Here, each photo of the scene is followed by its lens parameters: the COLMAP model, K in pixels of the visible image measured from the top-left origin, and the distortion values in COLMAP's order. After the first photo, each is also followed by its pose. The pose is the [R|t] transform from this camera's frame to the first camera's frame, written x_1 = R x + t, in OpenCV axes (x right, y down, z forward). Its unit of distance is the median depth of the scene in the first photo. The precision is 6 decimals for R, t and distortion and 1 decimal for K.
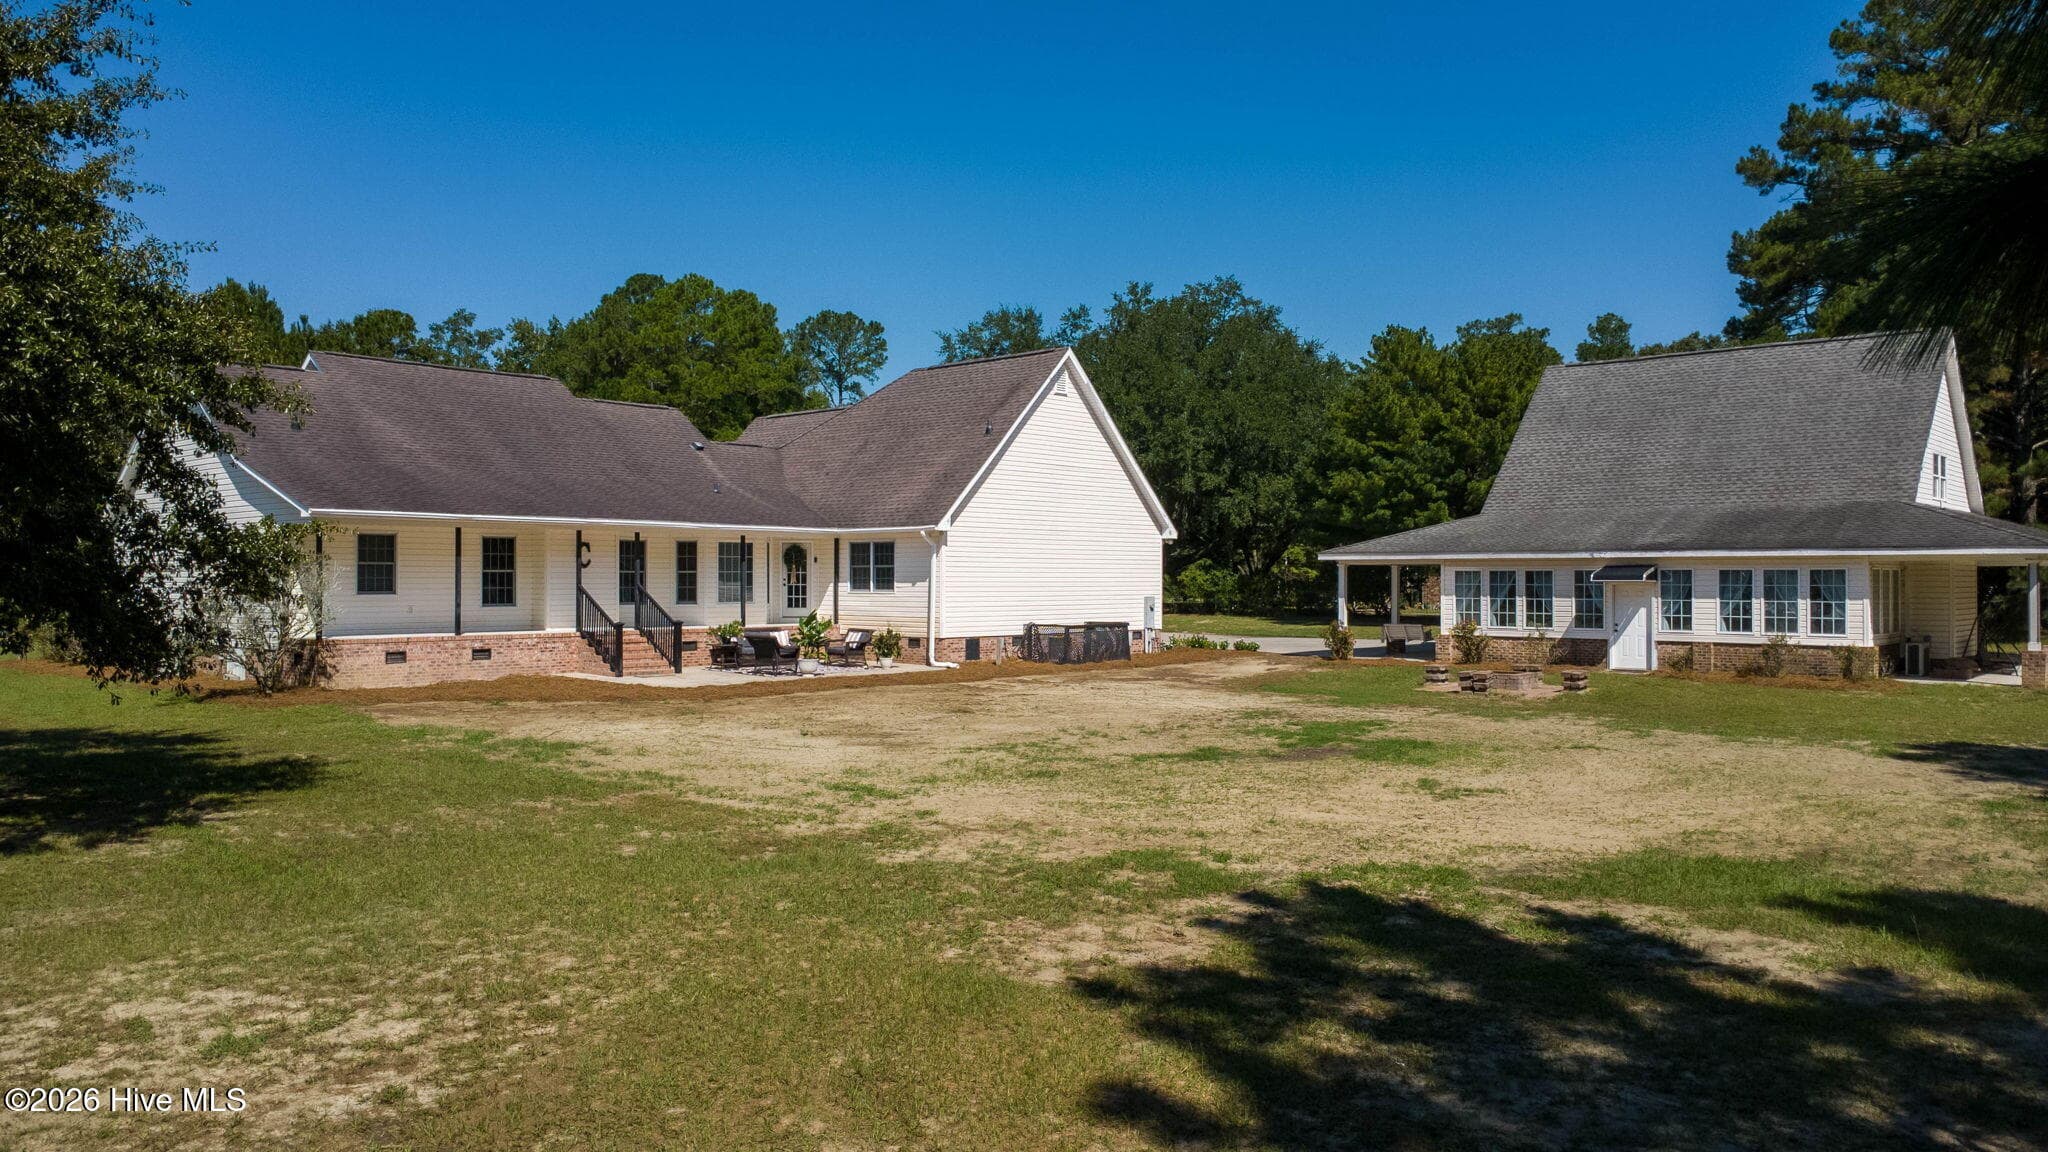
lens RADIAL K [[1449.6, 0, 1014.7], [0, 1449.6, 594.0], [0, 0, 1]] dist [0.002597, 0.002705]
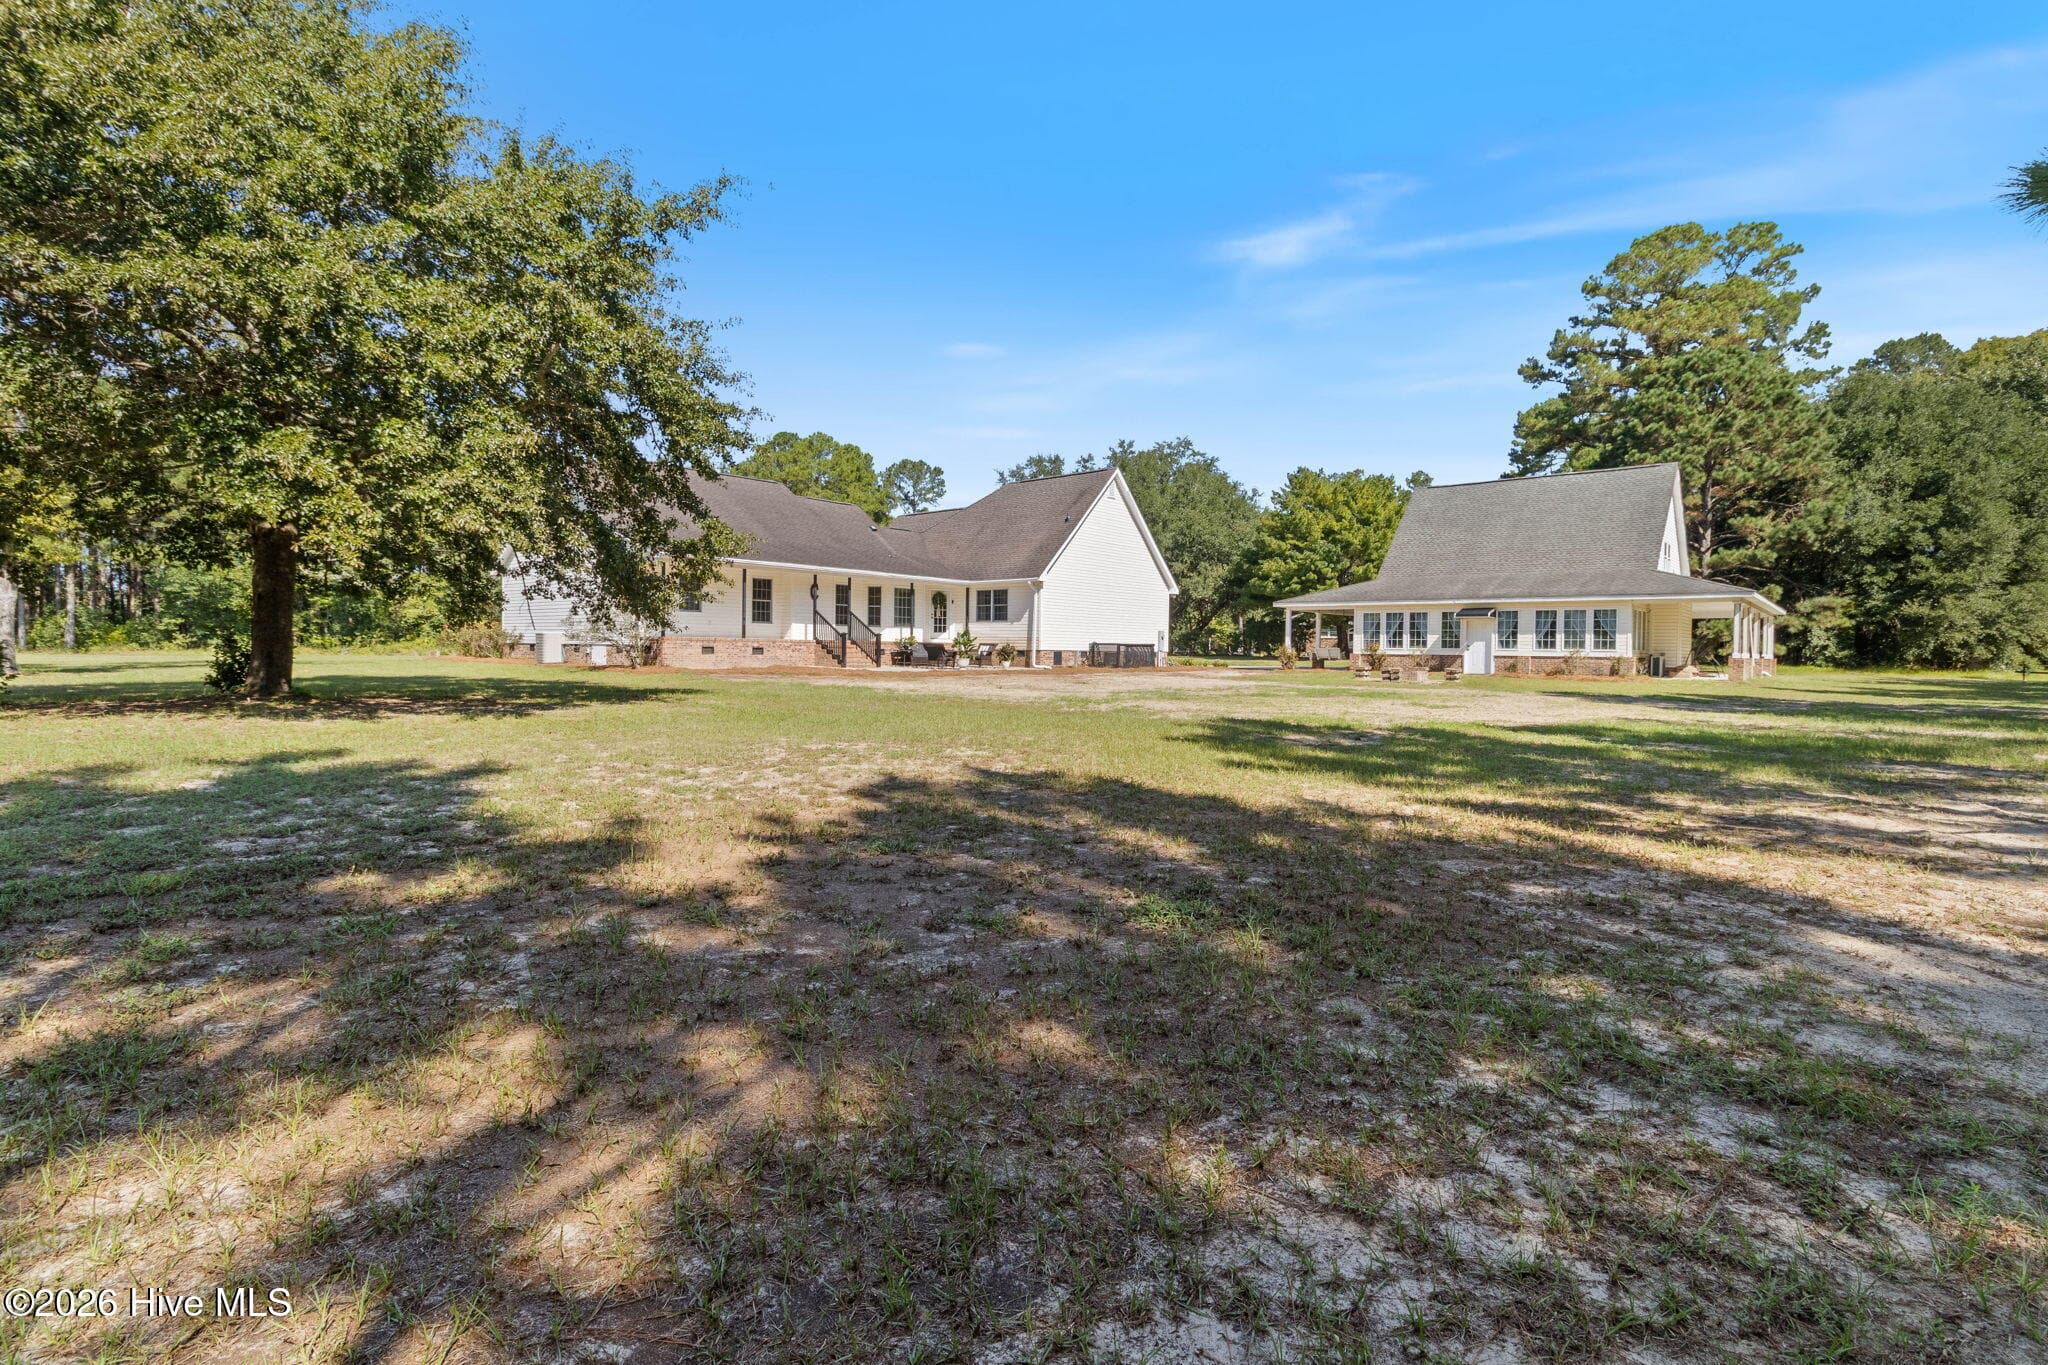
lens RADIAL K [[971.2, 0, 1030.5], [0, 971.2, 674.2], [0, 0, 1]] dist [0.002594, -0.000396]
pose [[0.999499, 0.012138, 0.029224, -0.084525], [-0.012526, 0.999835, 0.013132, 0.039707], [-0.029059, -0.013491, 0.999487, -0.043720]]
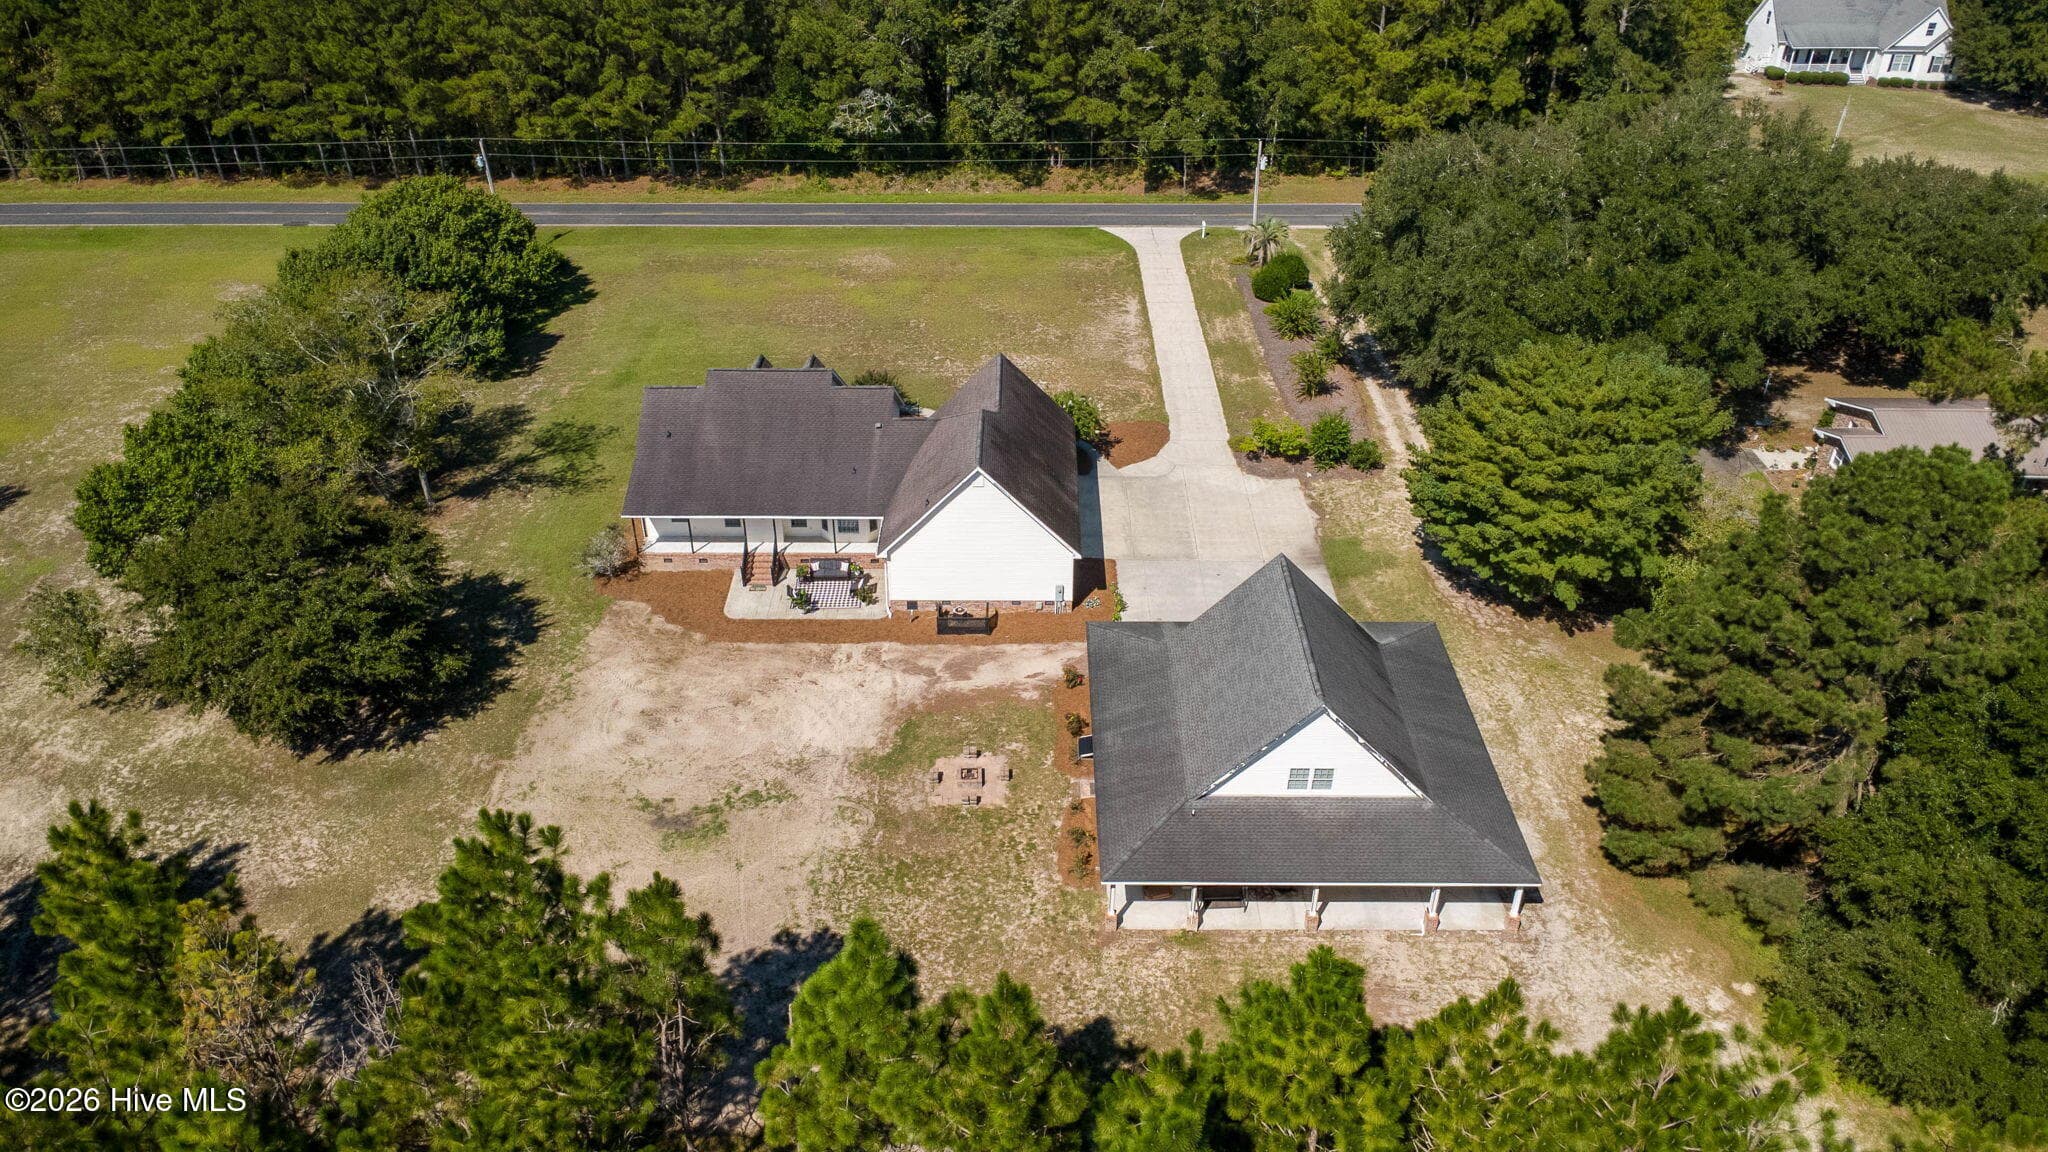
lens RADIAL K [[1449.6, 0, 1023.1], [0, 1449.6, 575.6], [0, 0, 1]] dist [0.002597, 0.002705]
pose [[0.671953, 0.401368, -0.622401, 1.208348], [-0.008611, 0.844586, 0.535351, -0.991980], [0.740544, -0.354371, 0.570978, 0.009347]]
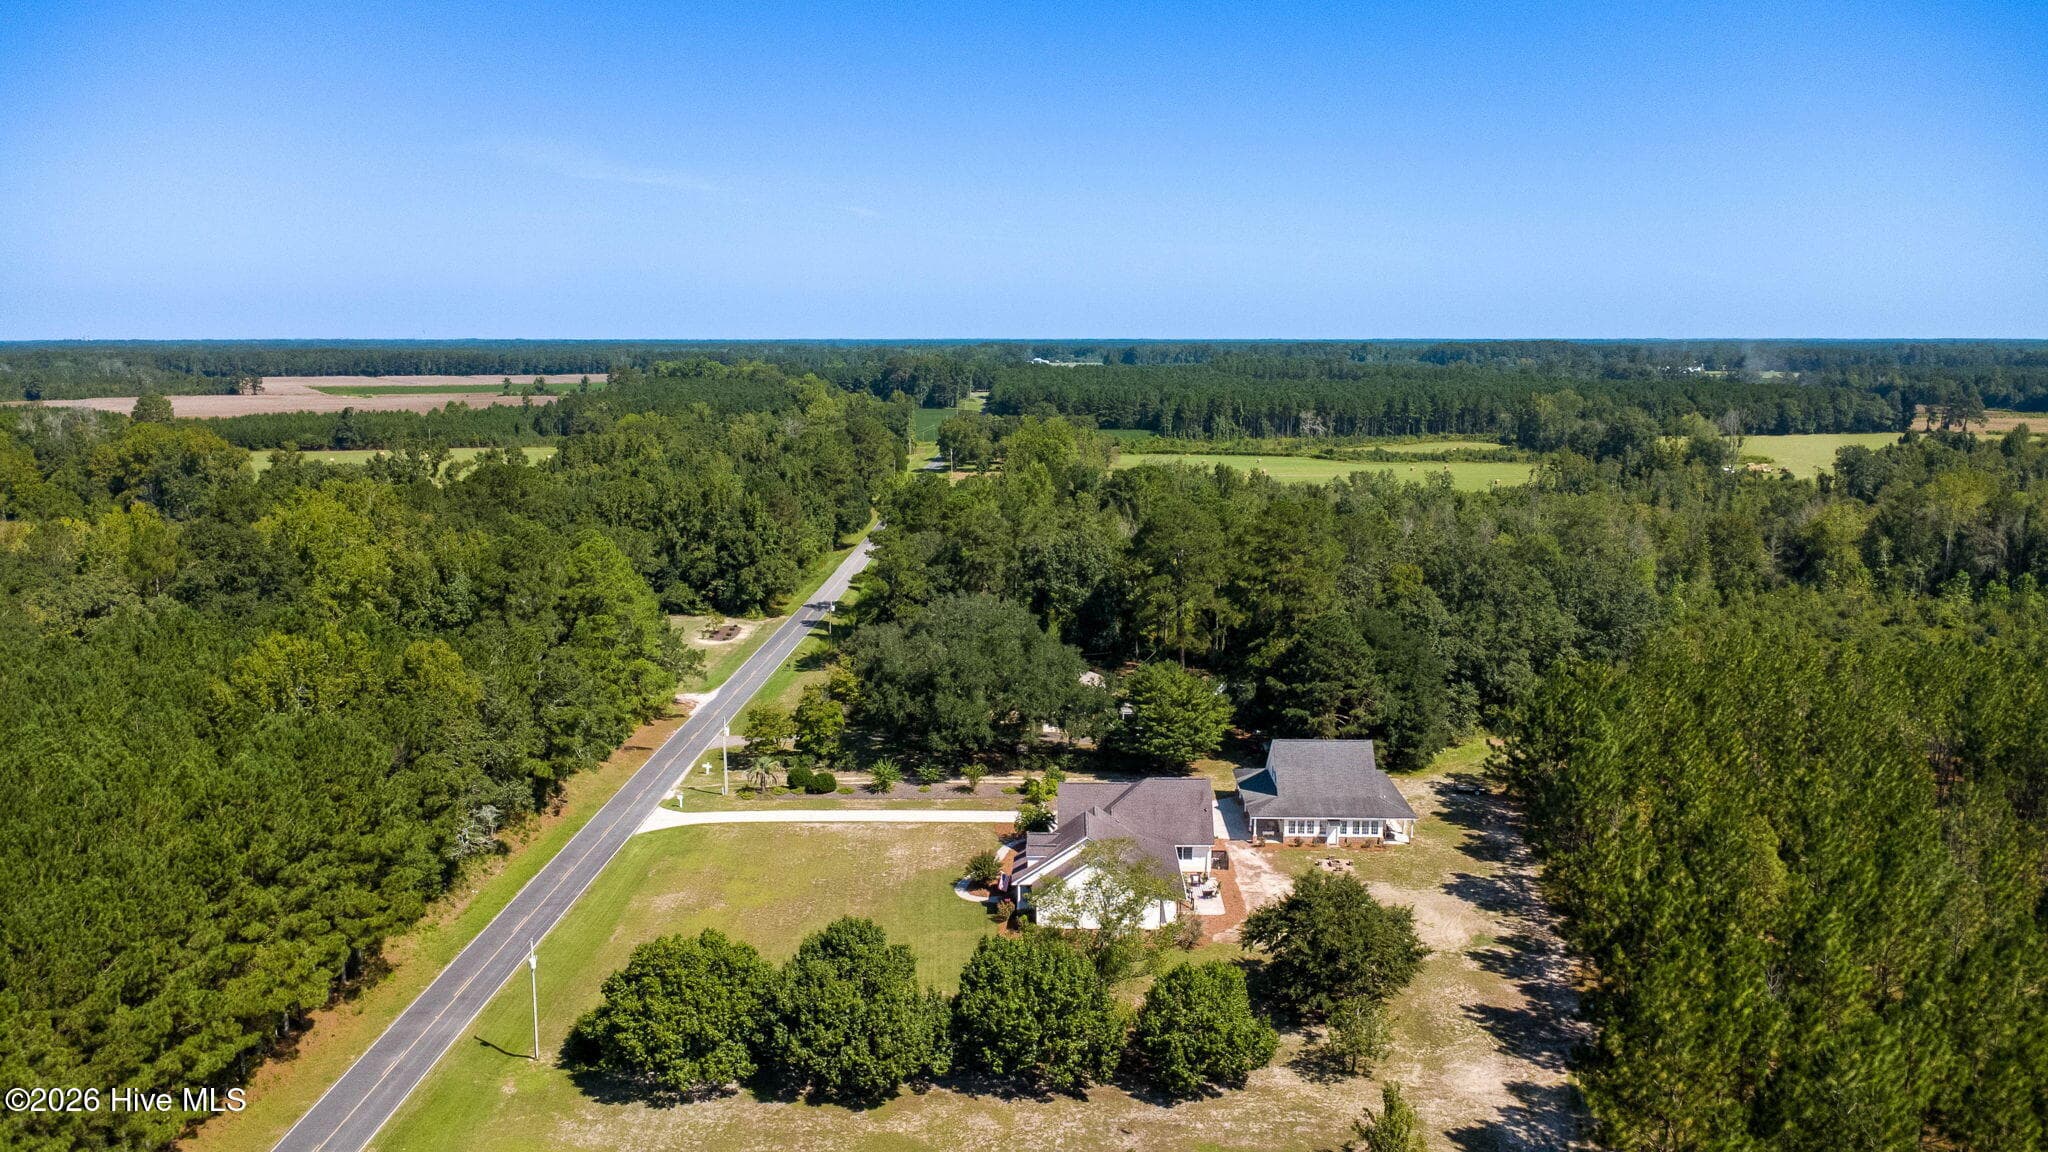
lens RADIAL K [[1449.6, 0, 1020.9], [0, 1449.6, 575.2], [0, 0, 1]] dist [0.002597, 0.002705]
pose [[0.747449, -0.101600, 0.656504, -2.577610], [0.004241, 0.988945, 0.148220, -1.184342], [-0.664306, -0.108003, 0.739617, -1.246591]]
